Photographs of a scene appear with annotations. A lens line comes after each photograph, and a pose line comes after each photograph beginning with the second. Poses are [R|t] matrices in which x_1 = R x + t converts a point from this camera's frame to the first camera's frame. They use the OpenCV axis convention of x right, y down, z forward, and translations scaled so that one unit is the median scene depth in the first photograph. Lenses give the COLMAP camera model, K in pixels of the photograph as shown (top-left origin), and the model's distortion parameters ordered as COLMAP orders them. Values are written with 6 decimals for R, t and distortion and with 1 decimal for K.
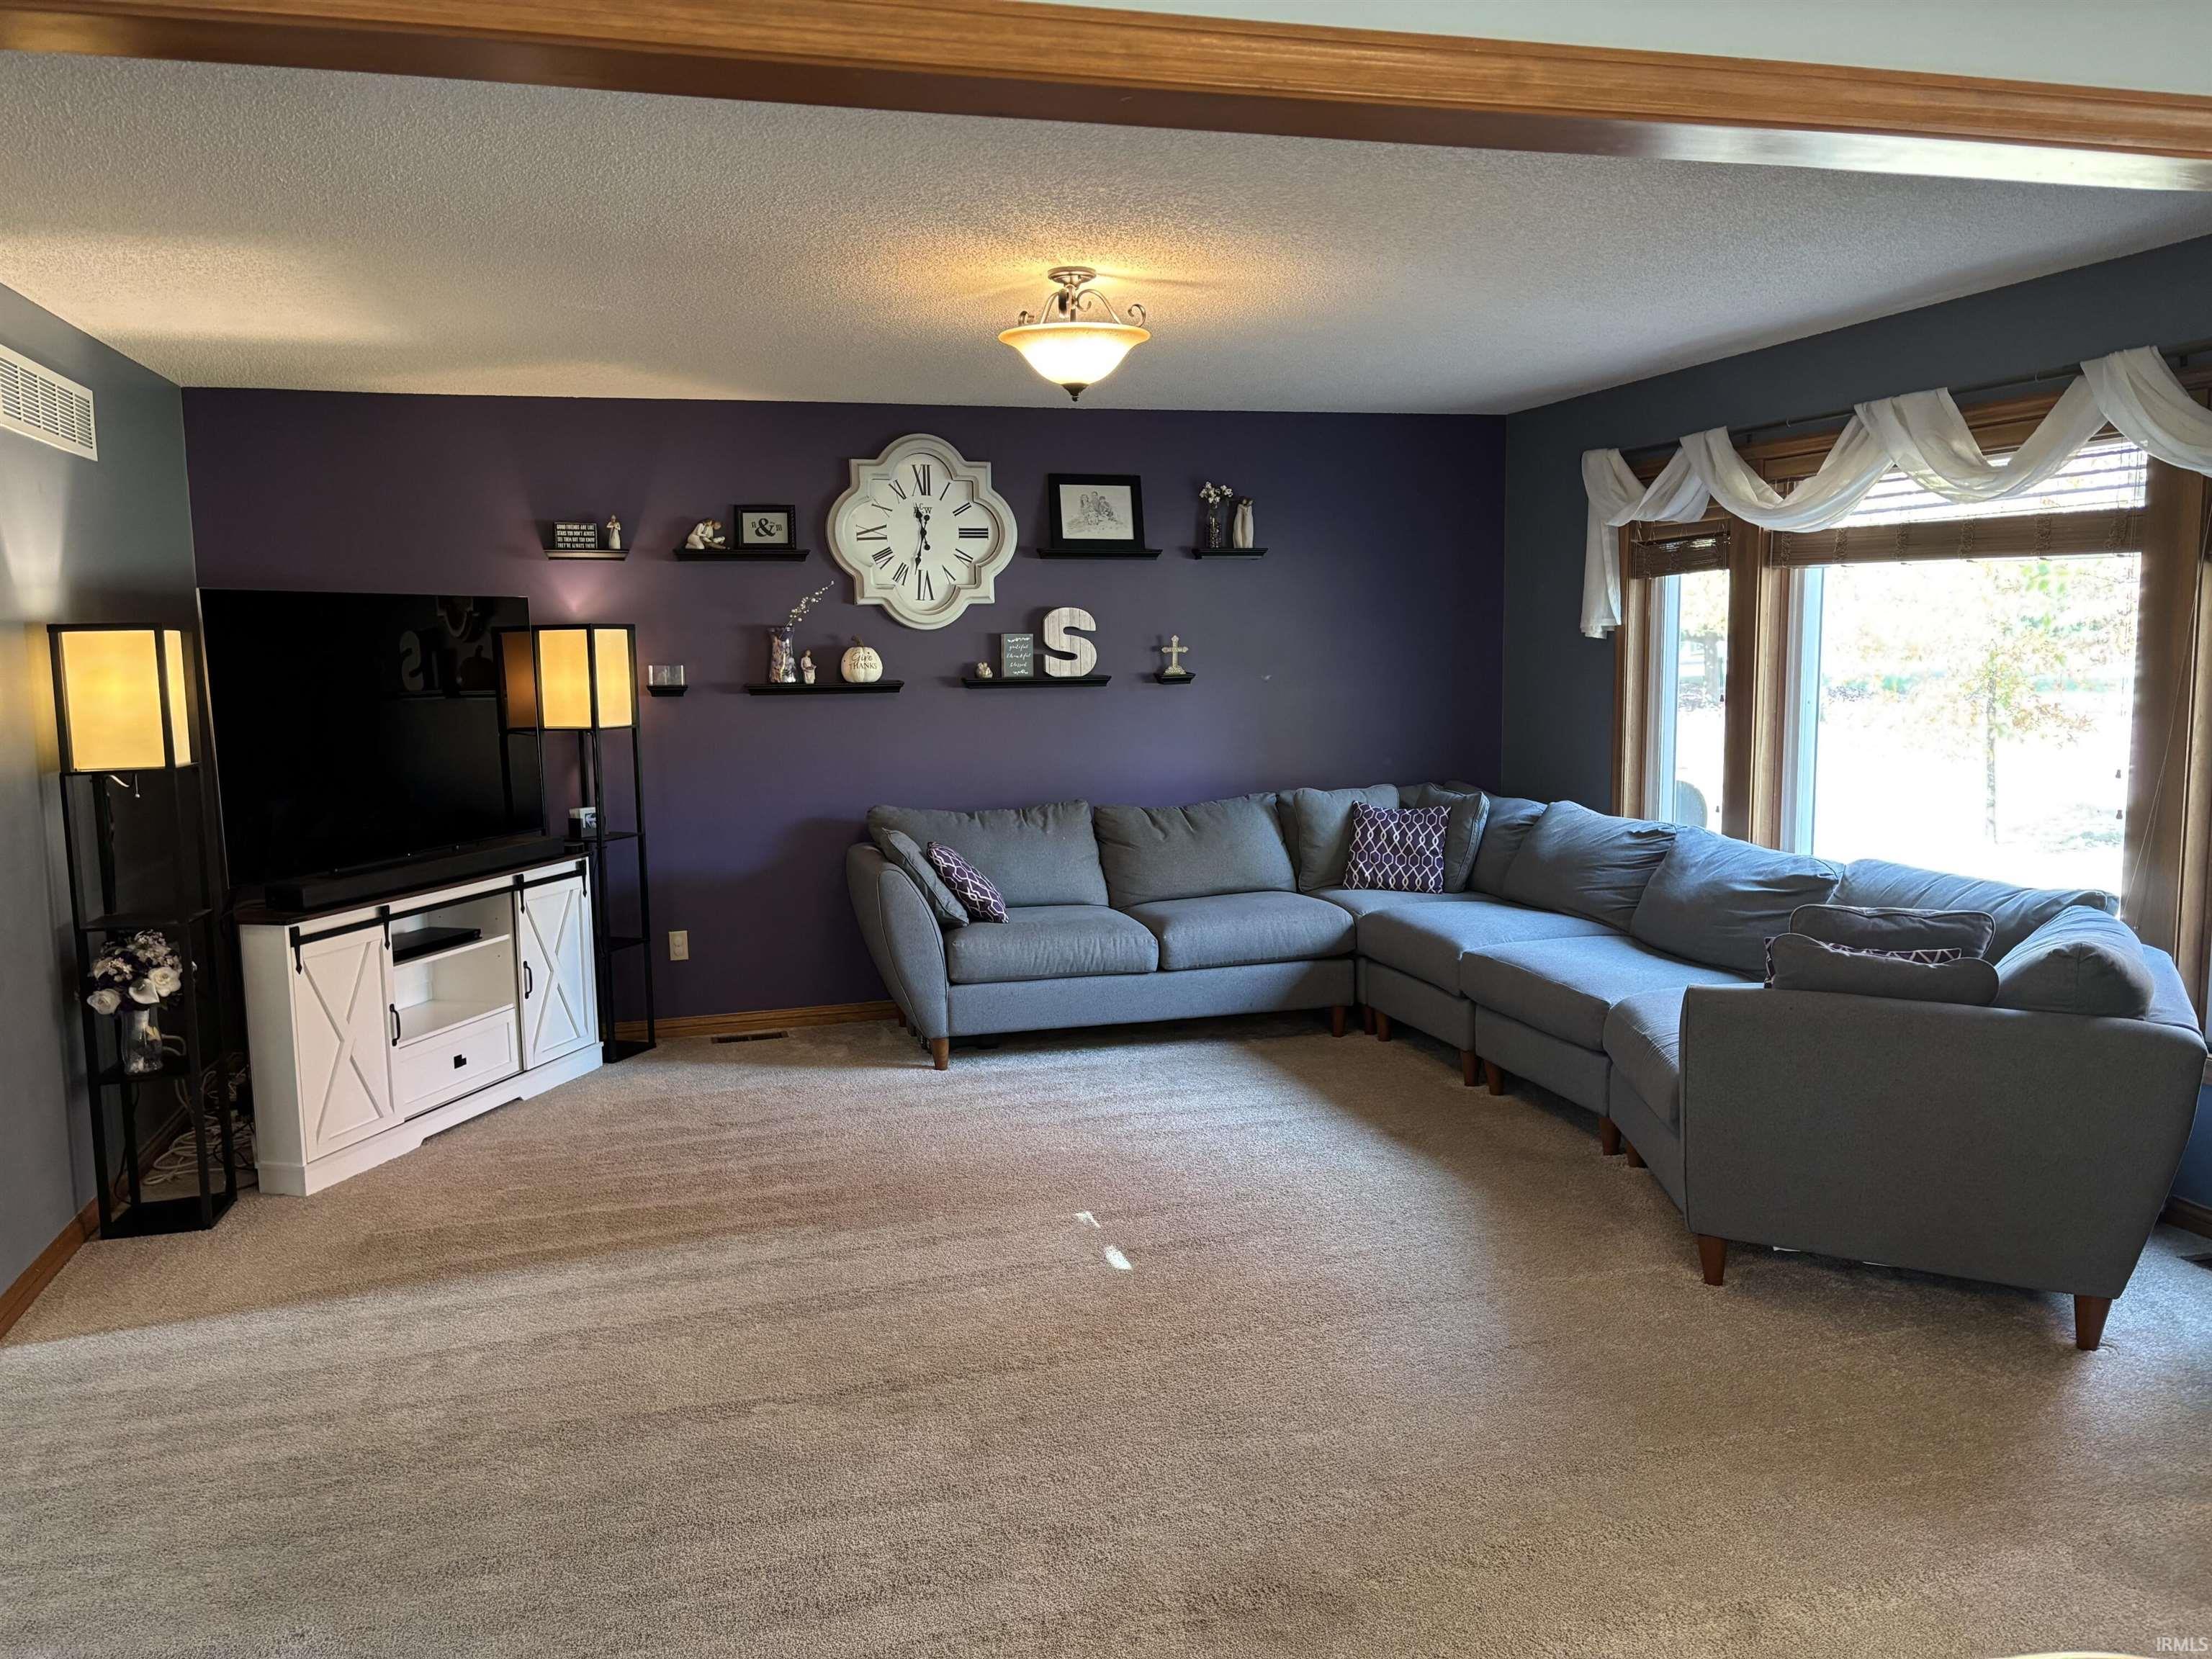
lens RADIAL K [[1662.9, 0, 1104.8], [0, 1662.9, 831.4], [0, 0, 1]] dist [0.008266, -0.000895]
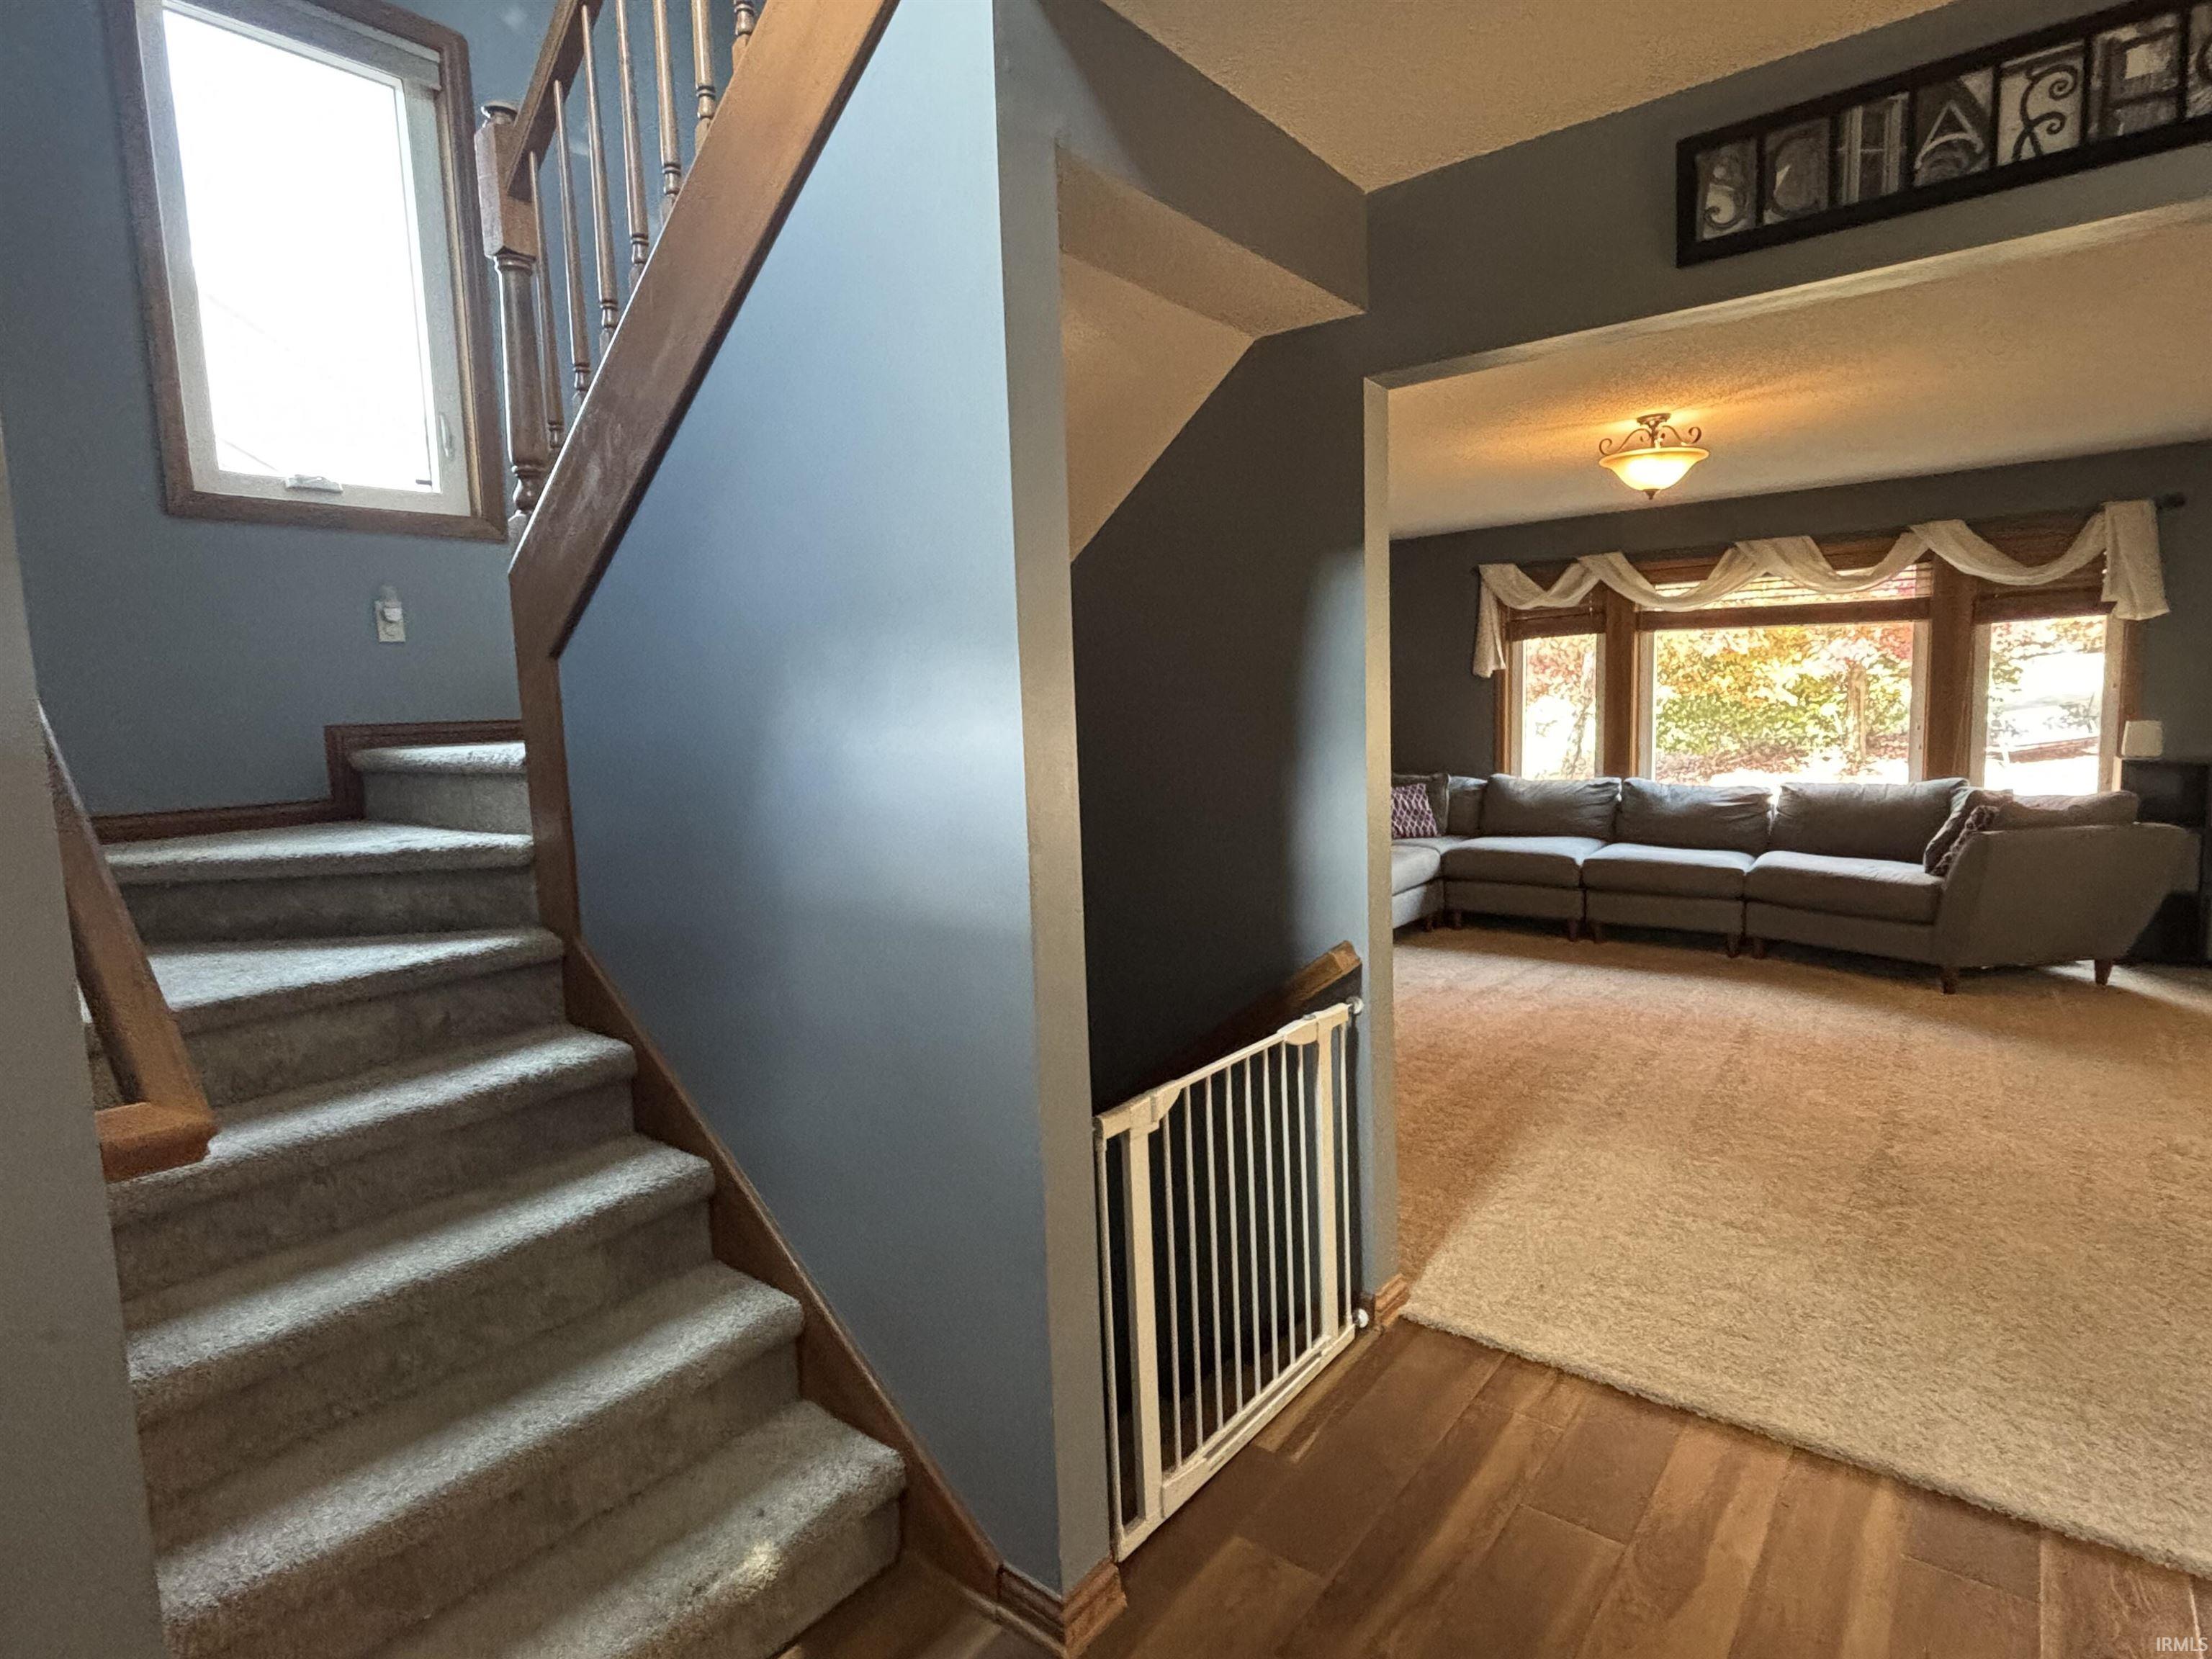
lens RADIAL K [[1171.8, 0, 1108.7], [0, 1171.8, 827.2], [0, 0, 1]] dist [-0.003849, -0.000480]
pose [[0.809508, -0.074605, 0.582350, -0.950559], [0.089480, 0.995983, 0.003211, -0.005411], [-0.580250, 0.049509, 0.812932, 0.377769]]
